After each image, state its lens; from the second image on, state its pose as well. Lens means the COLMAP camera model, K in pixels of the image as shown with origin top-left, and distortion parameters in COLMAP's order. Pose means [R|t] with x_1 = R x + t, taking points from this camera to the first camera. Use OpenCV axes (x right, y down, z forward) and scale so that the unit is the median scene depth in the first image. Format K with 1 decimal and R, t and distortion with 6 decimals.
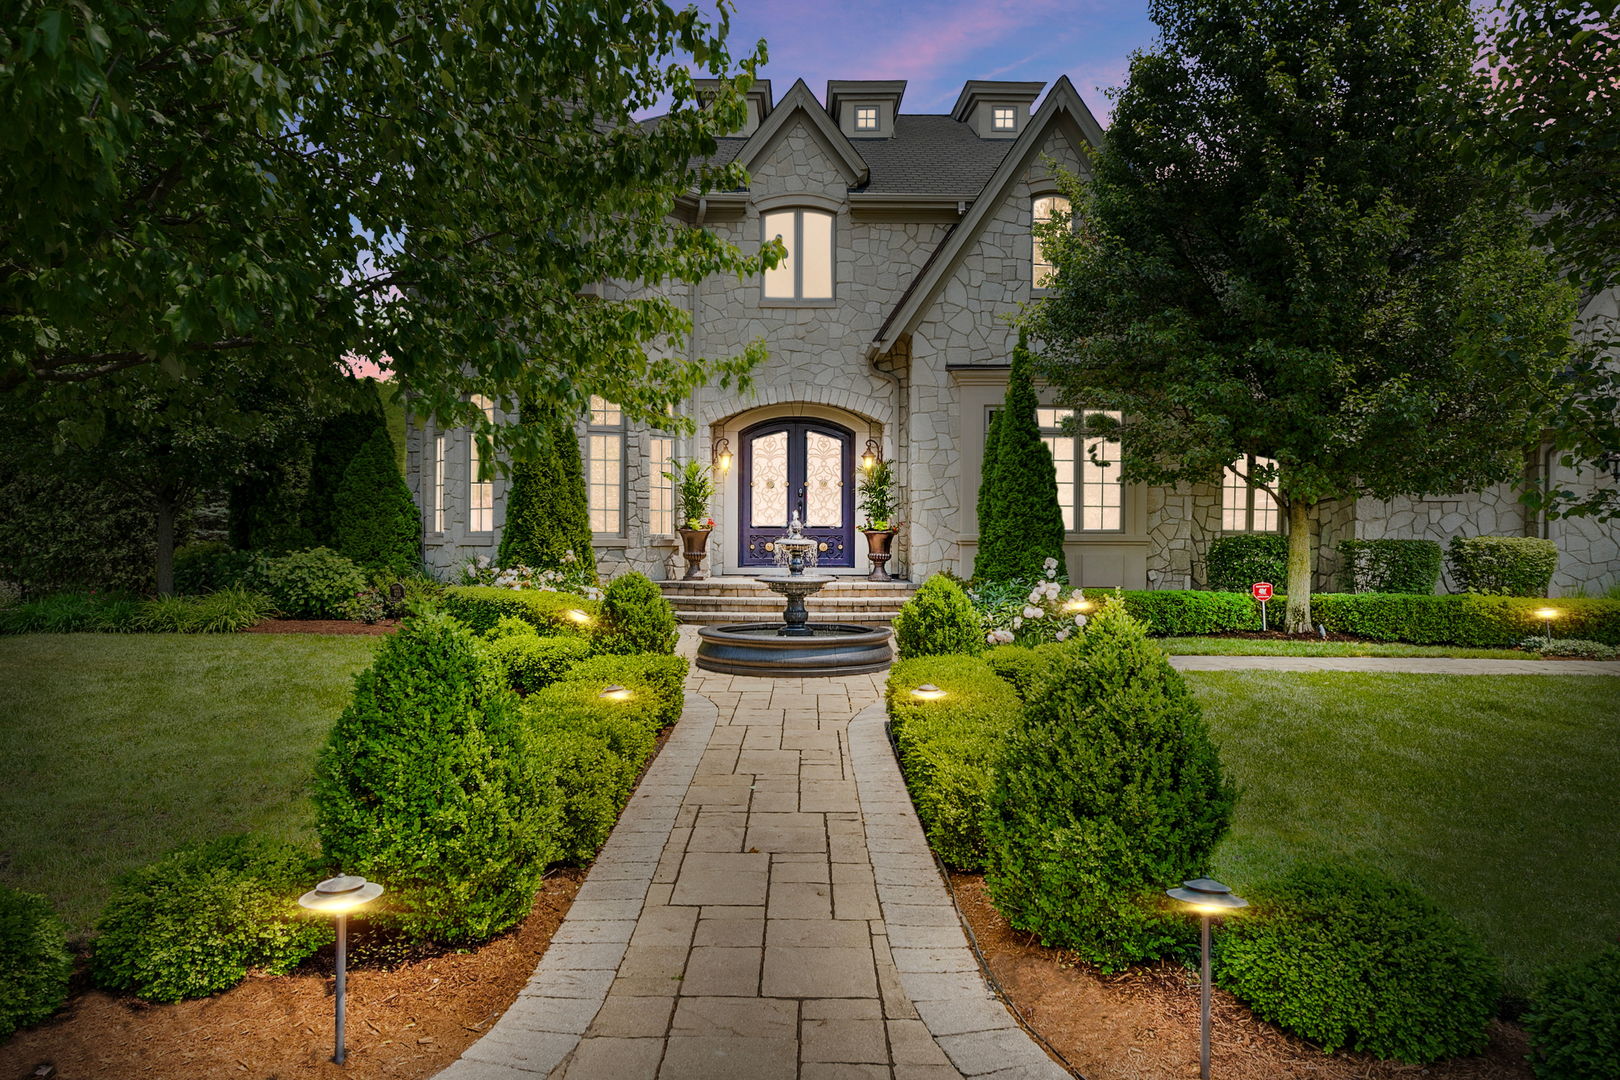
lens RADIAL K [[686.4, 0, 810.0], [0, 686.4, 540.0], [0, 0, 1]] dist [-0.000356, -0.000140]
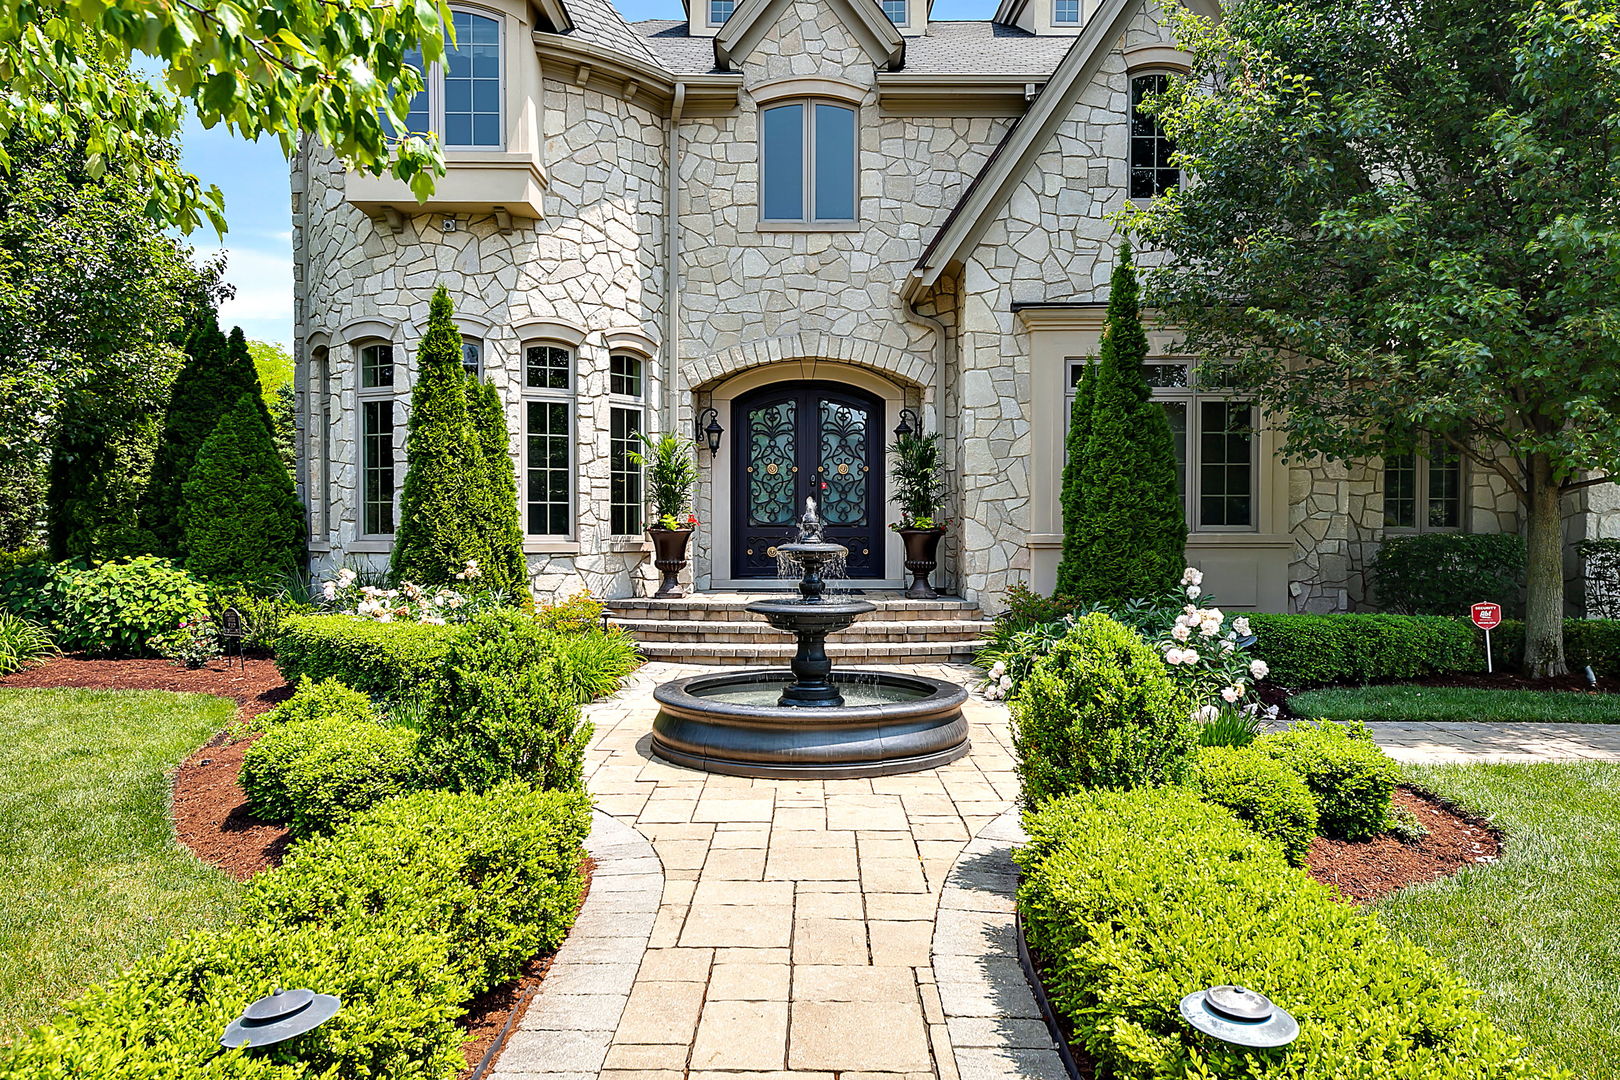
lens RADIAL K [[686.4, 0, 810.0], [0, 686.4, 540.0], [0, 0, 1]] dist [-0.000356, -0.000140]
pose [[0.999946, -0.003961, -0.009618, -0.011374], [0.003943, 0.999990, -0.001957, -0.001872], [0.009625, 0.001919, 0.999952, 0.275401]]
